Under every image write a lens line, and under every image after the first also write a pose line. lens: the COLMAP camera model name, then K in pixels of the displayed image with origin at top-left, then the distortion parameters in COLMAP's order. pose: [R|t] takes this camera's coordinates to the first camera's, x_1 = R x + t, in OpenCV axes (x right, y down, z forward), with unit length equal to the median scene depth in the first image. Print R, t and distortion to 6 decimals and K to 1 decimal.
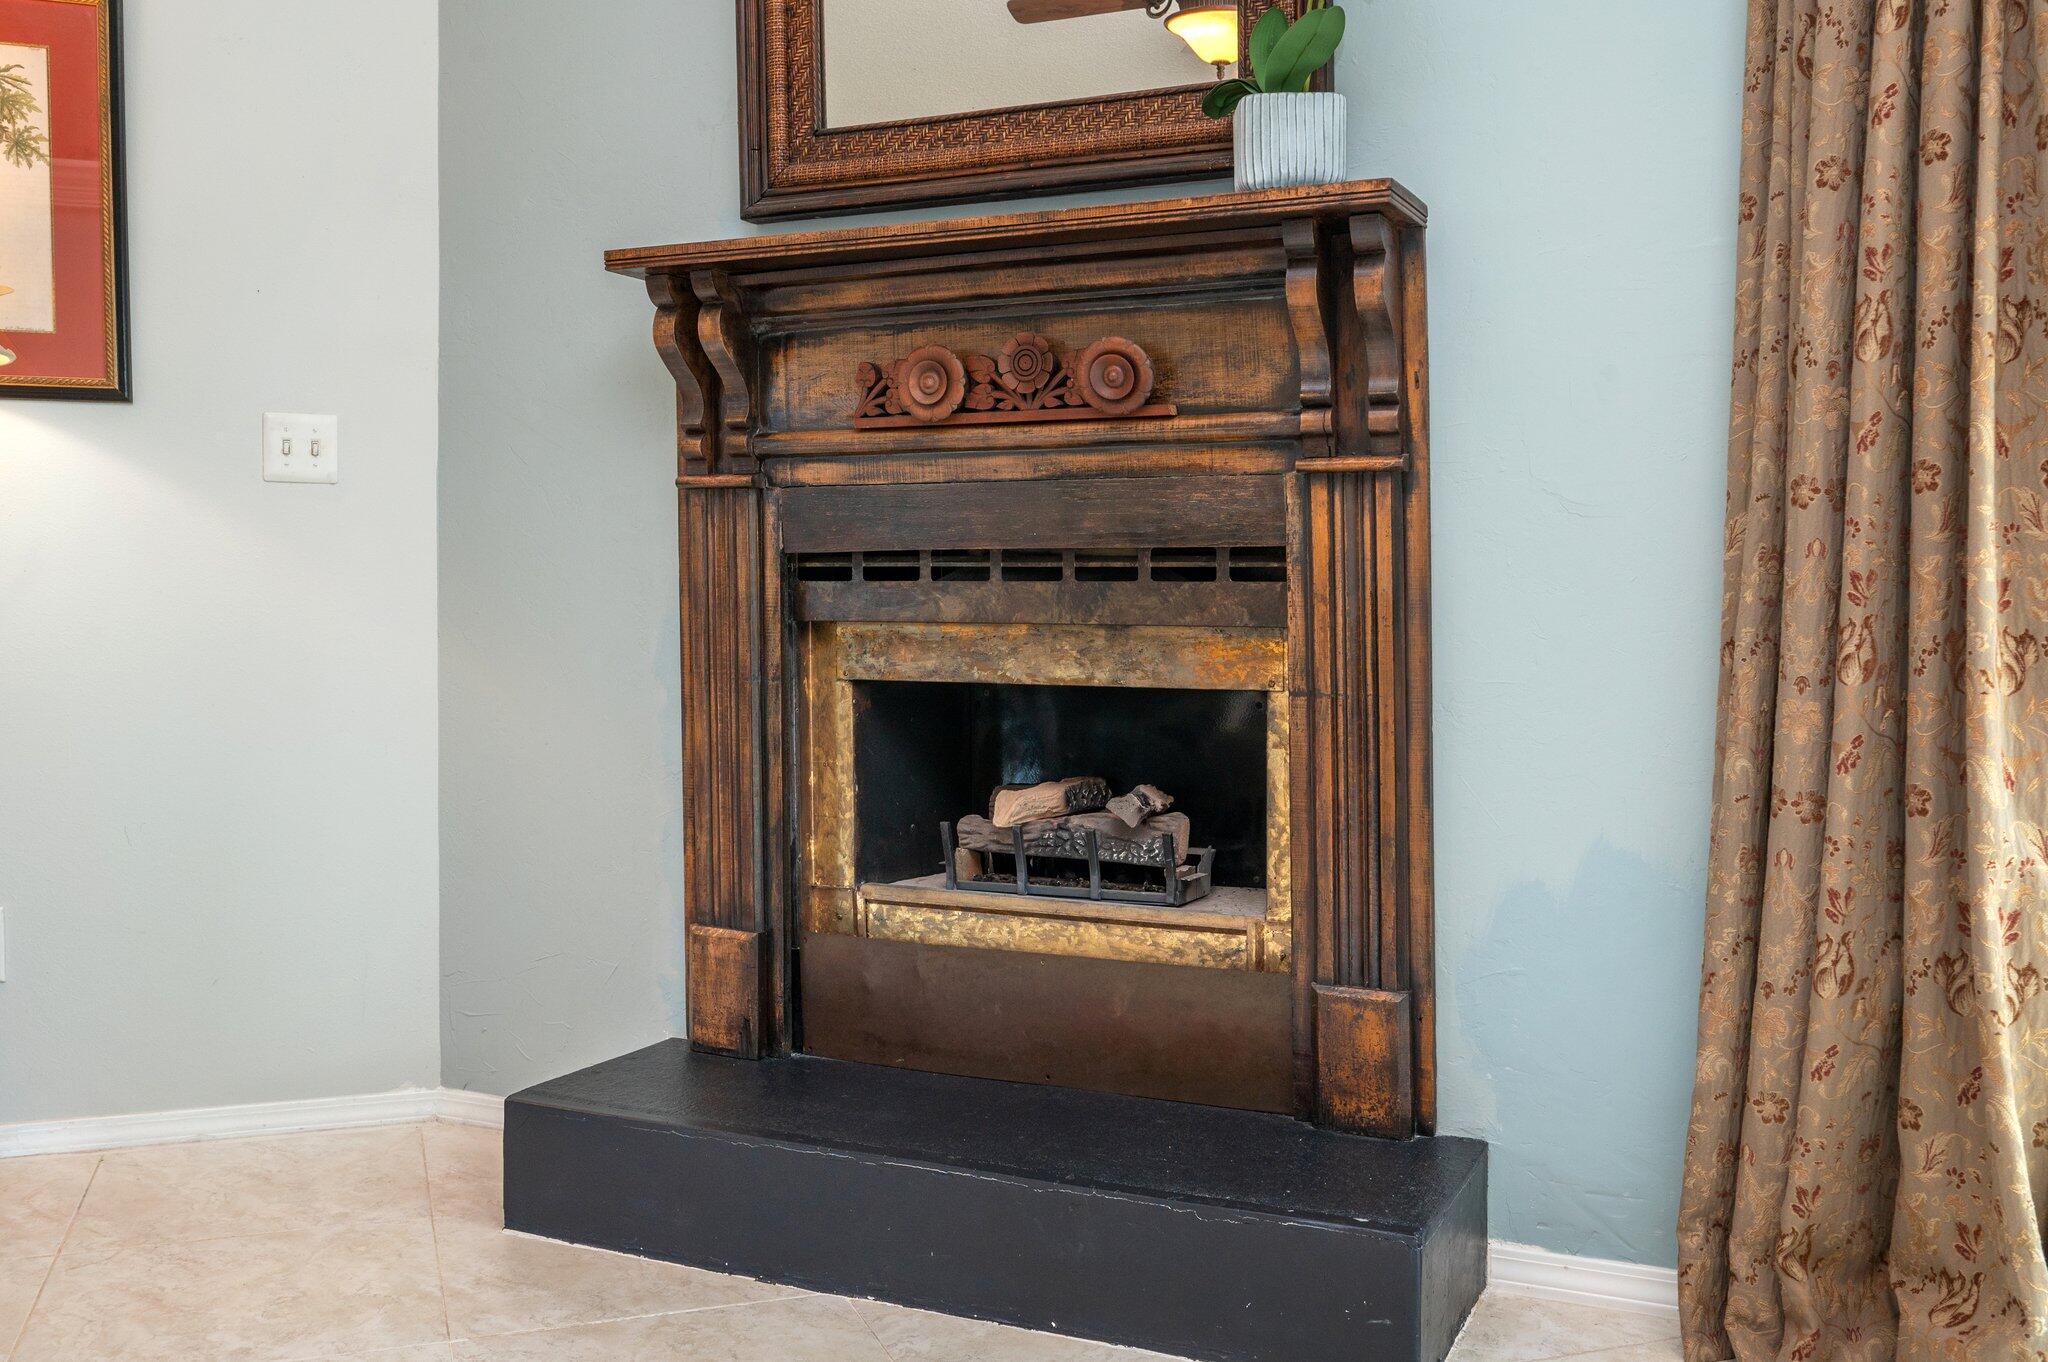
lens RADIAL K [[1851.6, 0, 1023.4], [0, 1851.6, 627.2], [0, 0, 1]] dist [0.001631, -0.001096]
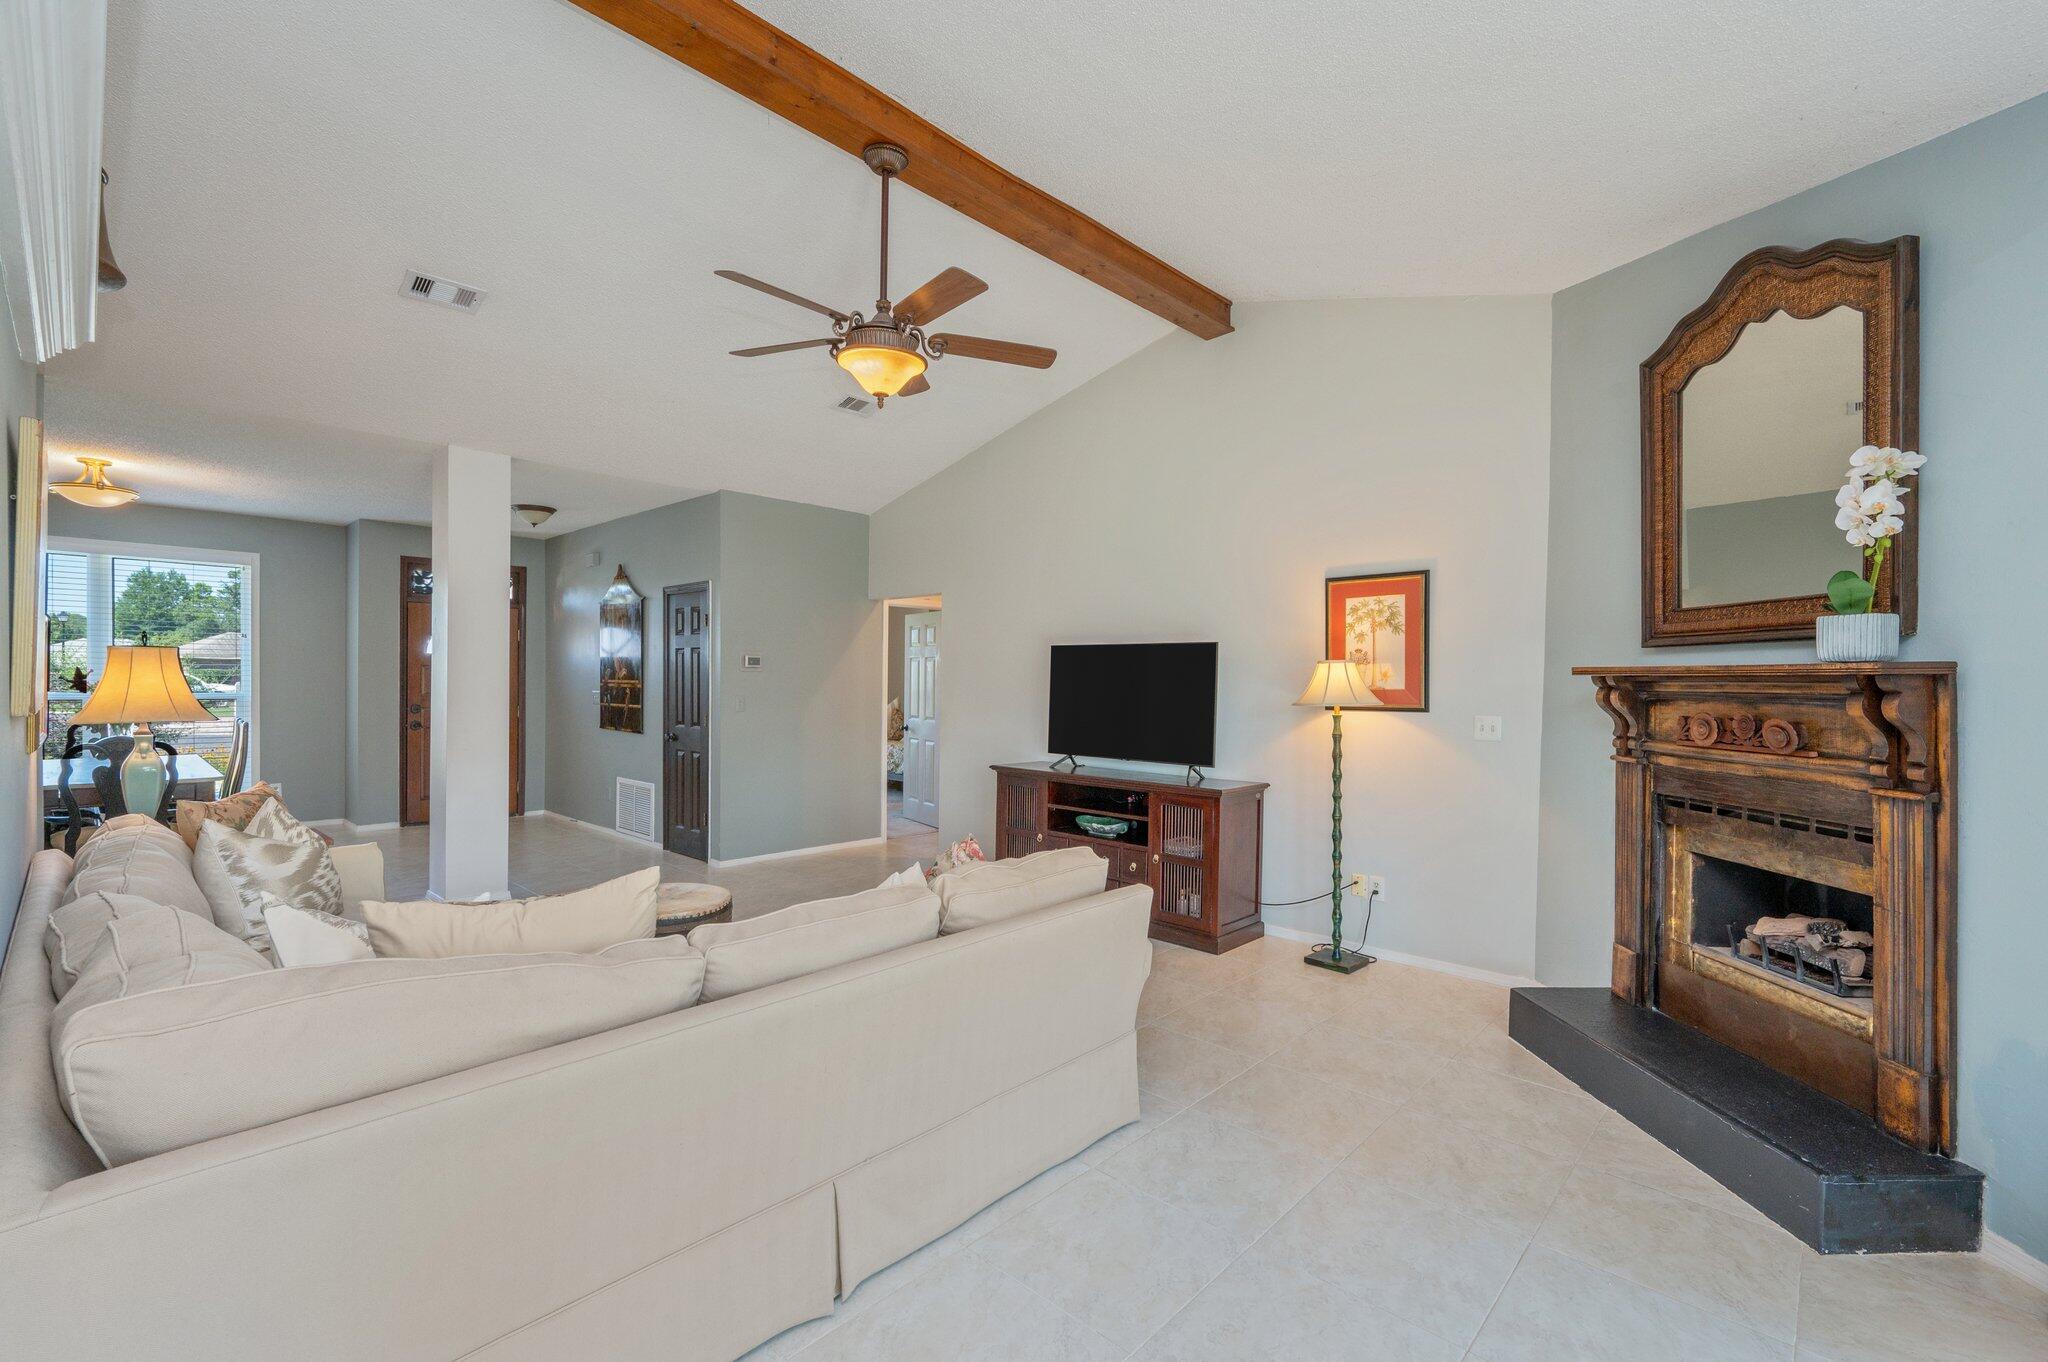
lens RADIAL K [[900.4, 0, 1035.6], [0, 900.4, 697.6], [0, 0, 1]] dist [0.000498, 0.000045]
pose [[0.459564, 0.021216, -0.887891, 0.531822], [-0.019949, 0.999709, 0.013563, -0.164449], [0.887921, 0.011479, 0.459853, -0.215478]]
